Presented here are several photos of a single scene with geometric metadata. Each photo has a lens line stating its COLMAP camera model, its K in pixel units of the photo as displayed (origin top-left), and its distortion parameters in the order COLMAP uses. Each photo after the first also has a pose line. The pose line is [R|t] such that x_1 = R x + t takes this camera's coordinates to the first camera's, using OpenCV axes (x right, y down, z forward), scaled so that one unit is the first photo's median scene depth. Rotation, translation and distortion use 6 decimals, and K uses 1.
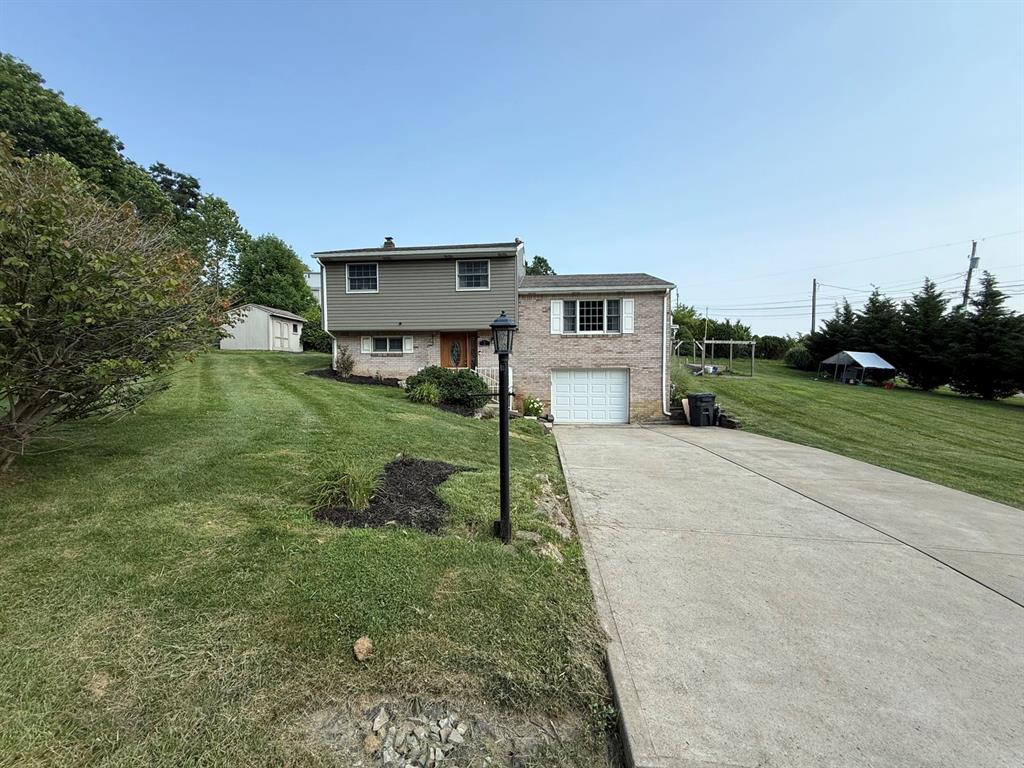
lens RADIAL K [[413.5, 0, 512.0], [0, 413.5, 384.0], [0, 0, 1]] dist [-0.000698, 0.000075]
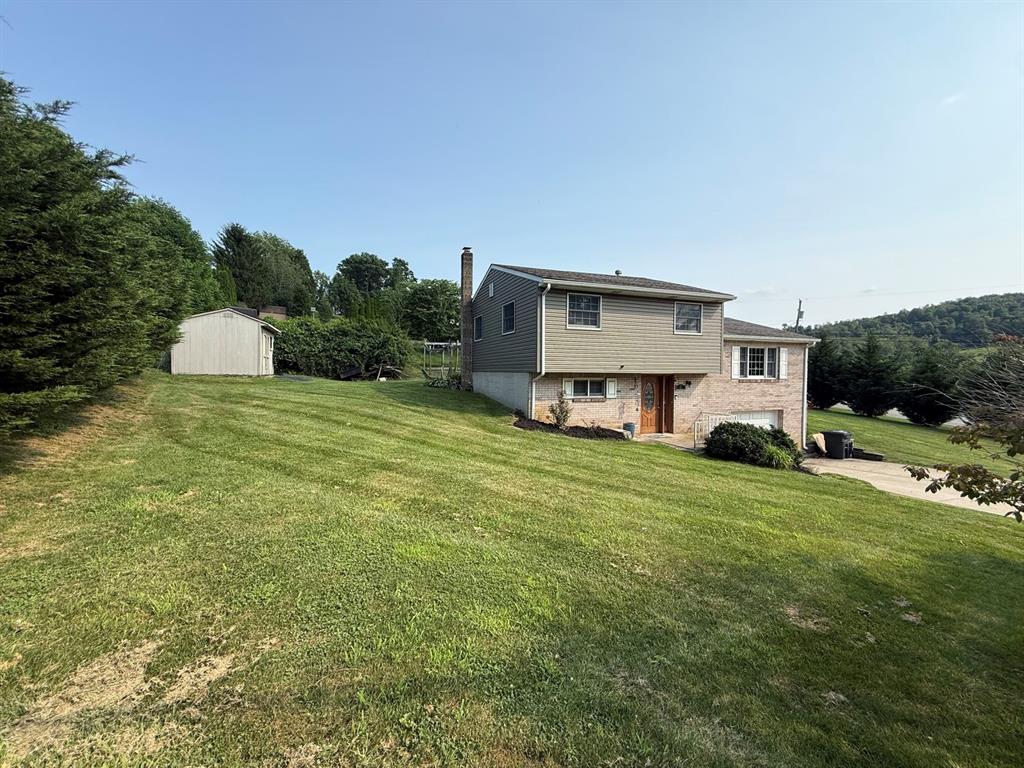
lens RADIAL K [[413.5, 0, 512.0], [0, 413.5, 384.0], [0, 0, 1]] dist [-0.000698, 0.000075]
pose [[0.902656, -0.001433, 0.430360, -0.852988], [0.005482, 0.999952, -0.008169, -0.101654], [-0.430327, 0.009734, 0.902620, 0.298415]]
